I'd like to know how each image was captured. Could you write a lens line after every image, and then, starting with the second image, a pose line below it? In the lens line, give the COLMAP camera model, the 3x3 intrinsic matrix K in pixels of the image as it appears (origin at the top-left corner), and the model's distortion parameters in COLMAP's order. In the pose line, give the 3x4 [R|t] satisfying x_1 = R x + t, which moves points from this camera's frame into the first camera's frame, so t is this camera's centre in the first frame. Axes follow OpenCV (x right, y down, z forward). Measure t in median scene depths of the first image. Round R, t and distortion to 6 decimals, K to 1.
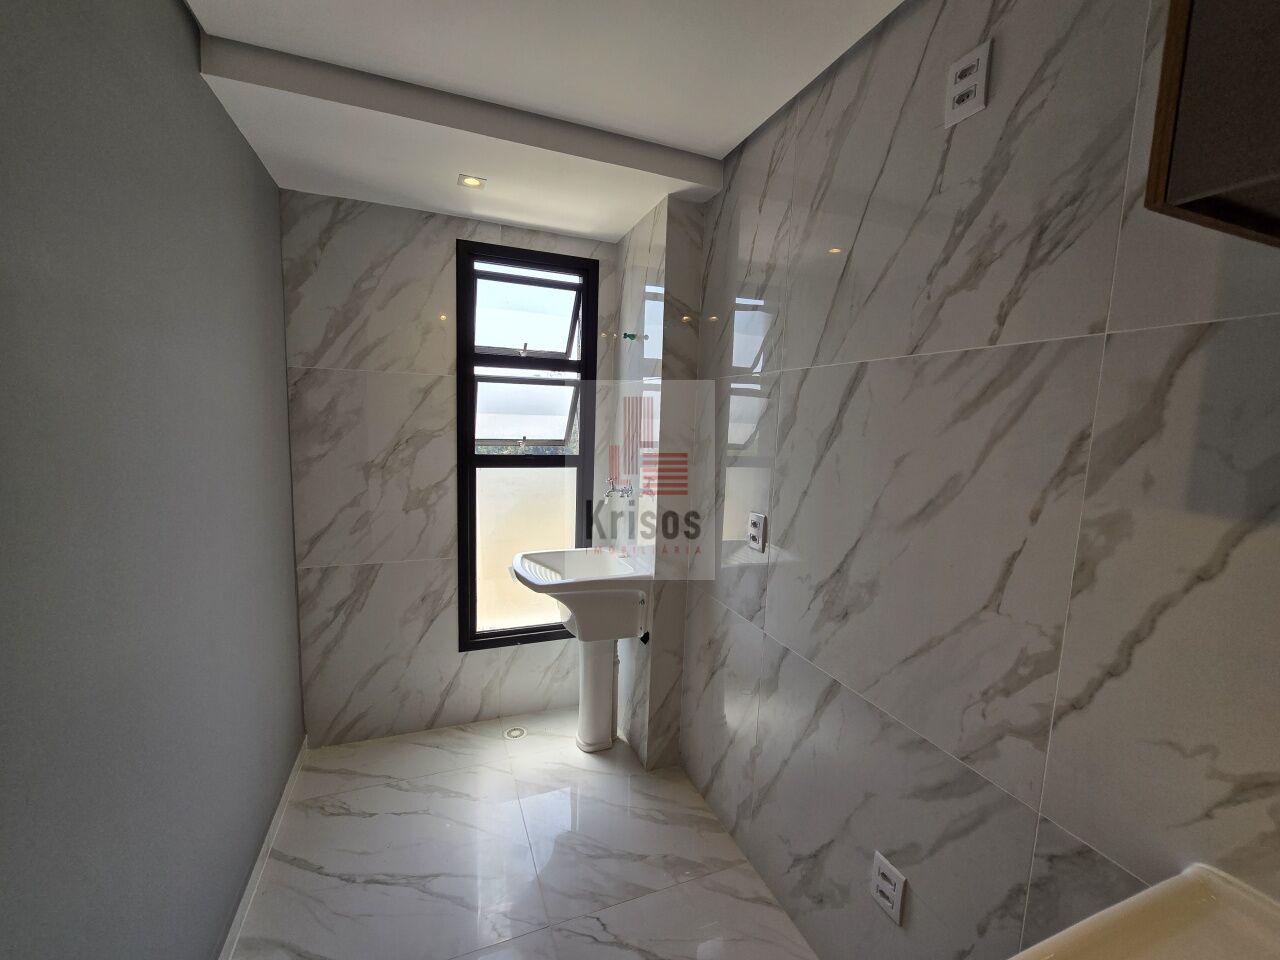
lens RADIAL K [[529.1, 0, 644.4], [0, 529.1, 483.3], [0, 0, 1]] dist [-0.001477, -0.000733]
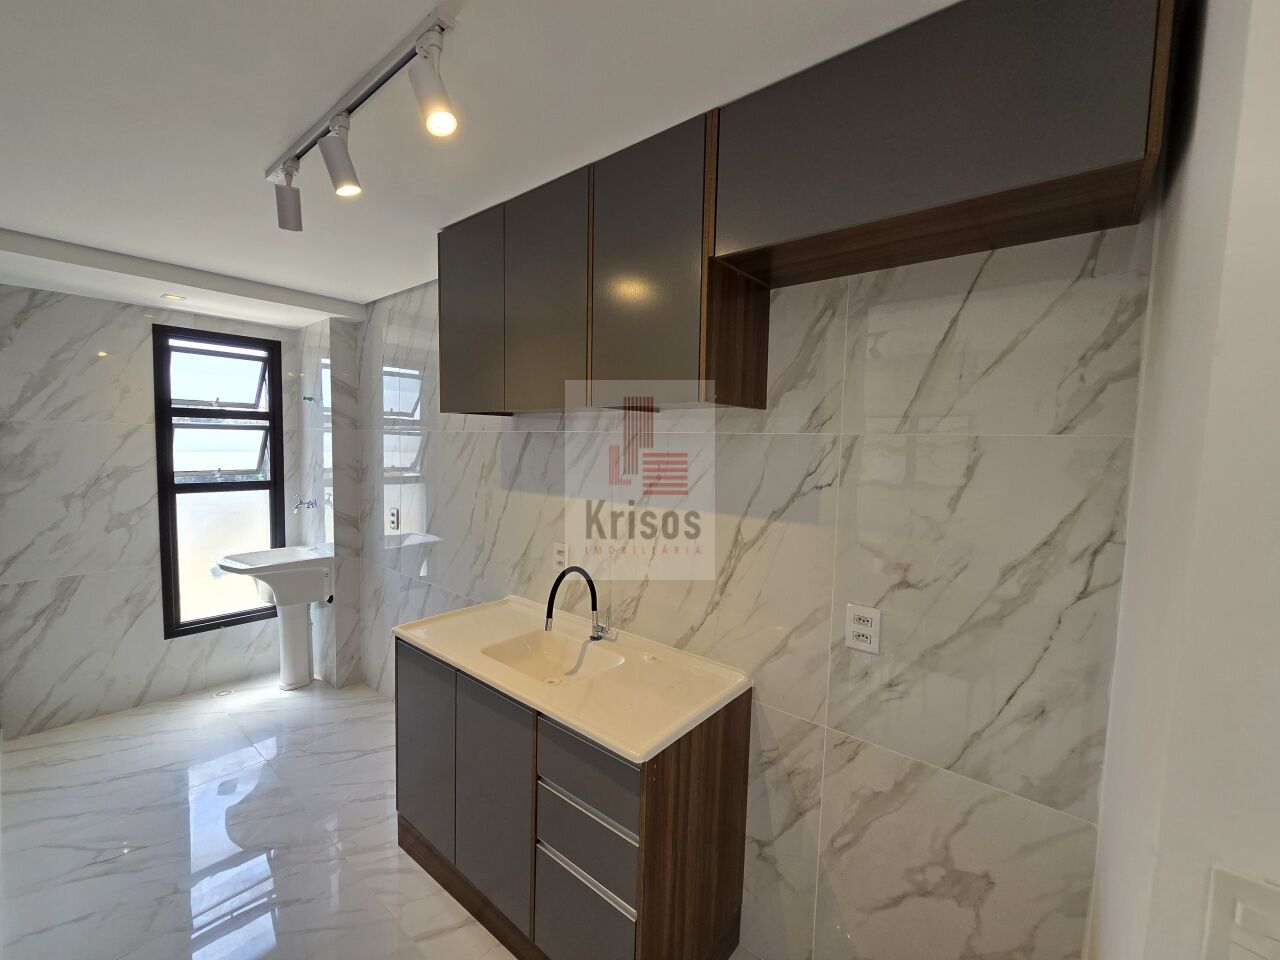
lens RADIAL K [[528.1, 0, 640.7], [0, 528.1, 481.4], [0, 0, 1]] dist [-0.002260, -0.000087]
pose [[0.879465, -0.047443, 0.473593, 0.078920], [0.063479, 0.997822, -0.017922, 0.038080], [-0.471712, 0.045825, 0.880561, -0.720372]]
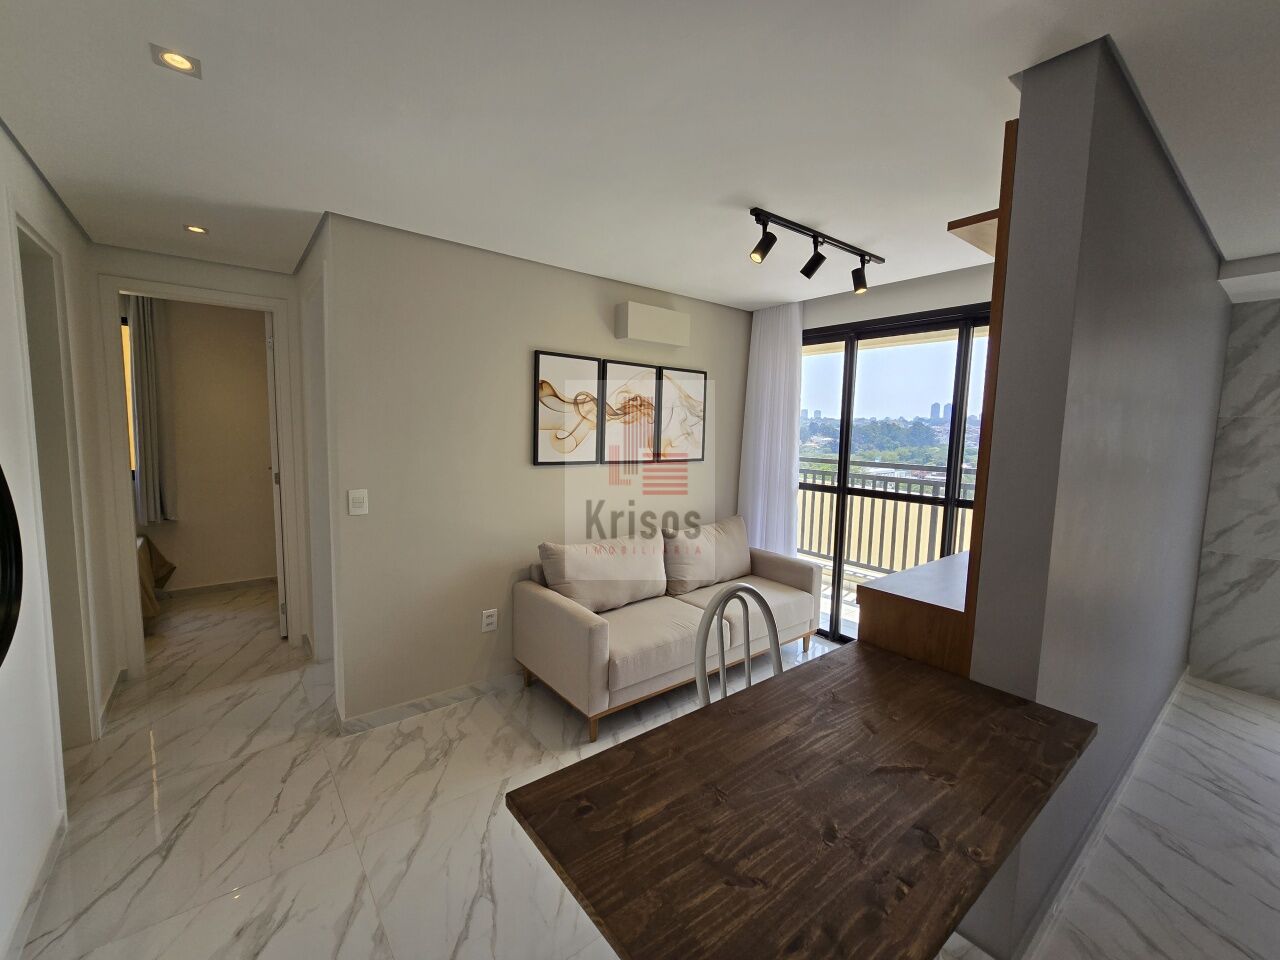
lens RADIAL K [[528.1, 0, 640.0], [0, 528.1, 480.0], [0, 0, 1]] dist [0.000809, -0.000153]
pose [[0.282085, 0.066392, -0.957089, 0.298821], [-0.127157, 0.991389, 0.031294, 0.114300], [0.950925, 0.112873, 0.288098, -0.926350]]
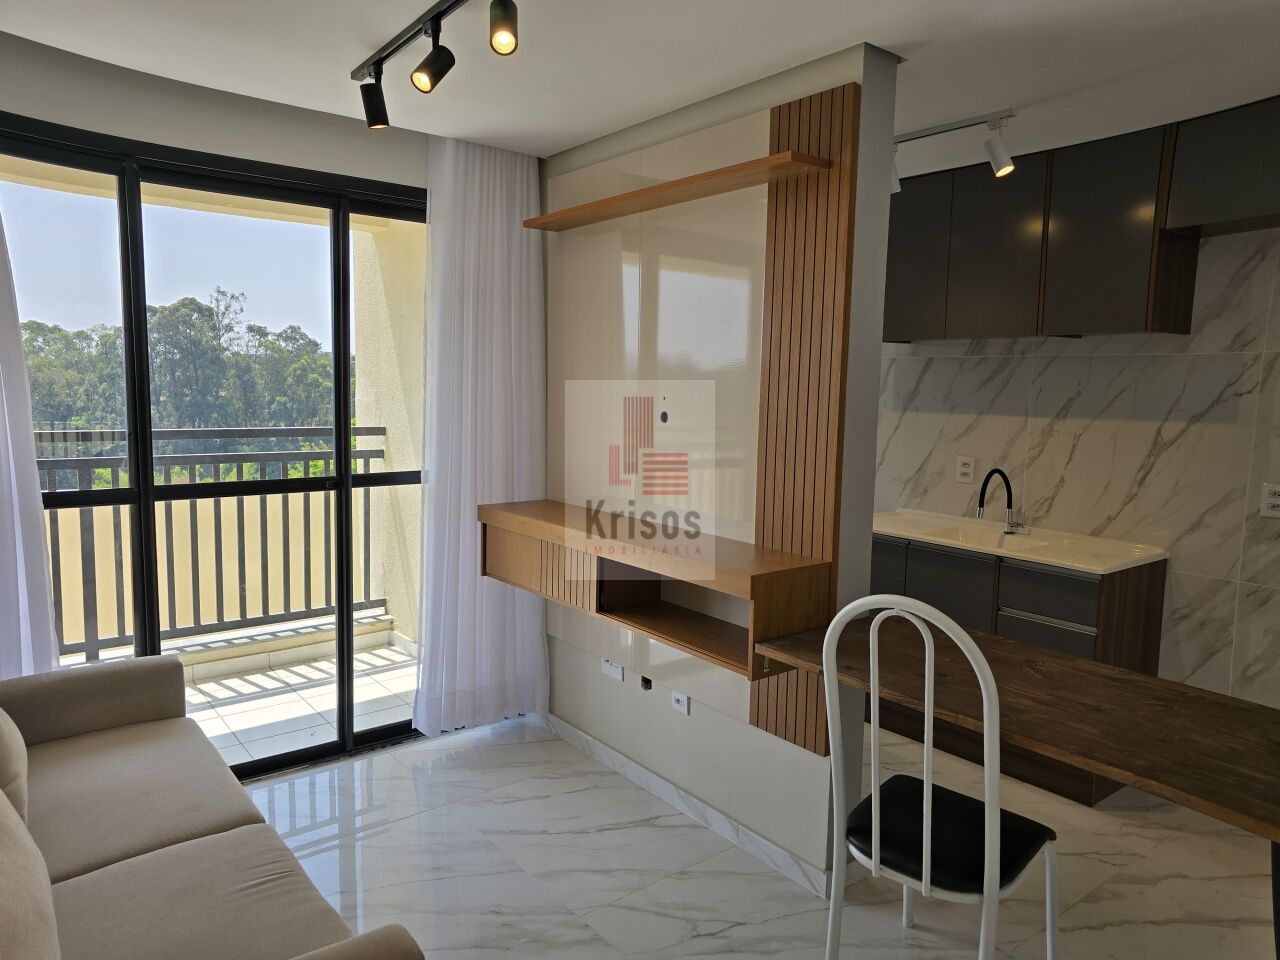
lens RADIAL K [[869.2, 0, 658.4], [0, 869.2, 478.3], [0, 0, 1]] dist [0.049316, -0.039784]
pose [[0.956880, -0.048308, 0.286437, -0.686223], [0.048821, 0.998793, 0.005355, 0.125025], [-0.286350, 0.008860, 0.958084, -1.312537]]
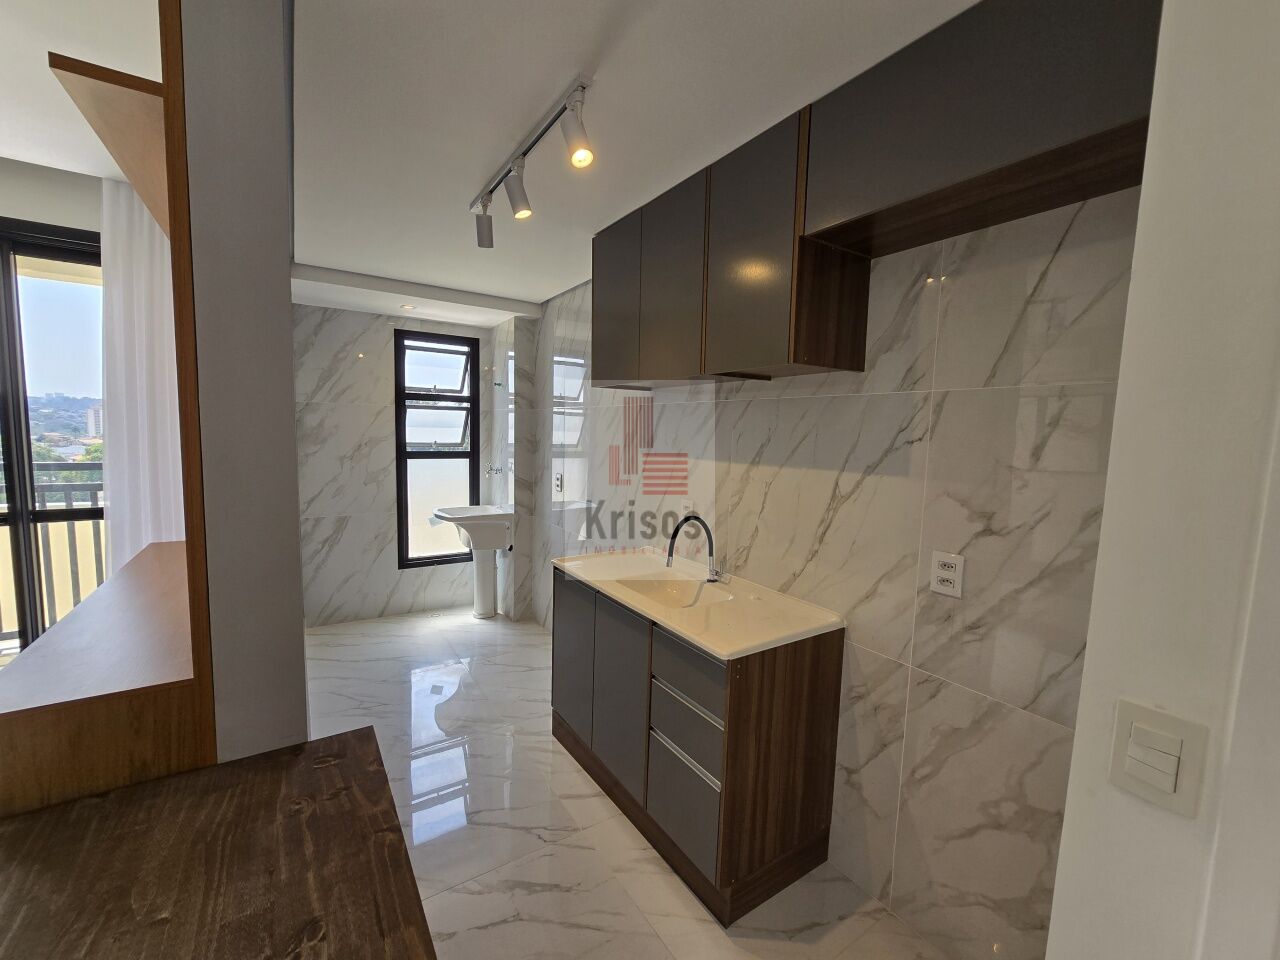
lens RADIAL K [[529.1, 0, 644.4], [0, 529.1, 483.3], [0, 0, 1]] dist [-0.001477, -0.000733]
pose [[0.979884, -0.027754, 0.197627, 0.095889], [0.030752, 0.999454, -0.012116, 0.097602], [-0.197183, 0.017950, 0.980202, -0.860069]]
